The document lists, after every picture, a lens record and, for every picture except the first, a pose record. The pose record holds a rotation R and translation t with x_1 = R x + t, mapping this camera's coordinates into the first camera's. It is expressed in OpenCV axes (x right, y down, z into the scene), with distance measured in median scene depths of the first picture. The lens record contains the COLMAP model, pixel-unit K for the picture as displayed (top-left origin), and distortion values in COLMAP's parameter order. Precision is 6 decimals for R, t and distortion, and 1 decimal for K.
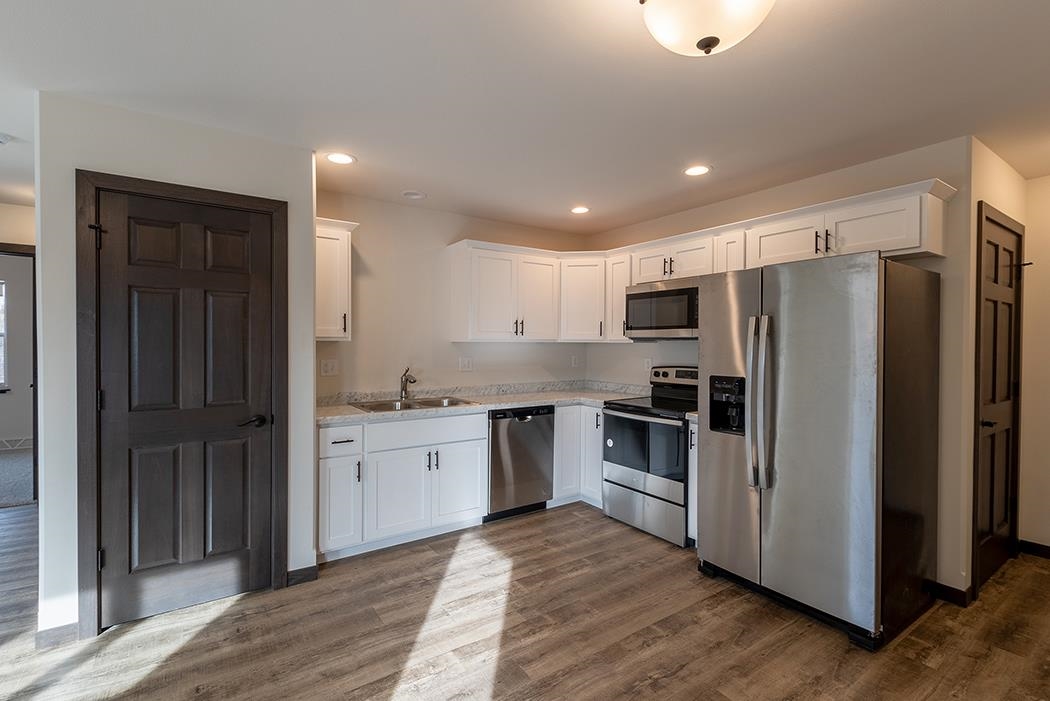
lens RADIAL K [[483.0, 0, 565.4], [0, 483.0, 350.3], [0, 0, 1]] dist [0.000451, -0.000659]
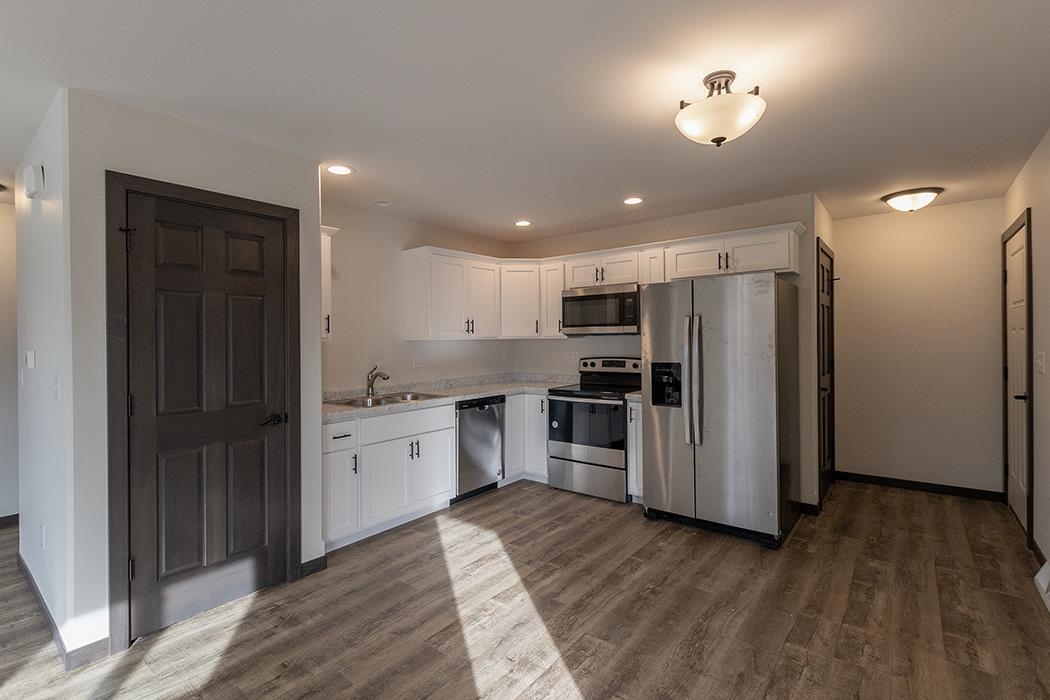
lens RADIAL K [[472.6, 0, 562.6], [0, 472.6, 341.2], [0, 0, 1]] dist [0.002412, 0.000112]
pose [[0.955092, -0.019636, 0.295657, -0.316469], [0.022939, 0.999707, -0.007707, 0.000036], [-0.295419, 0.014143, 0.955263, -0.140010]]
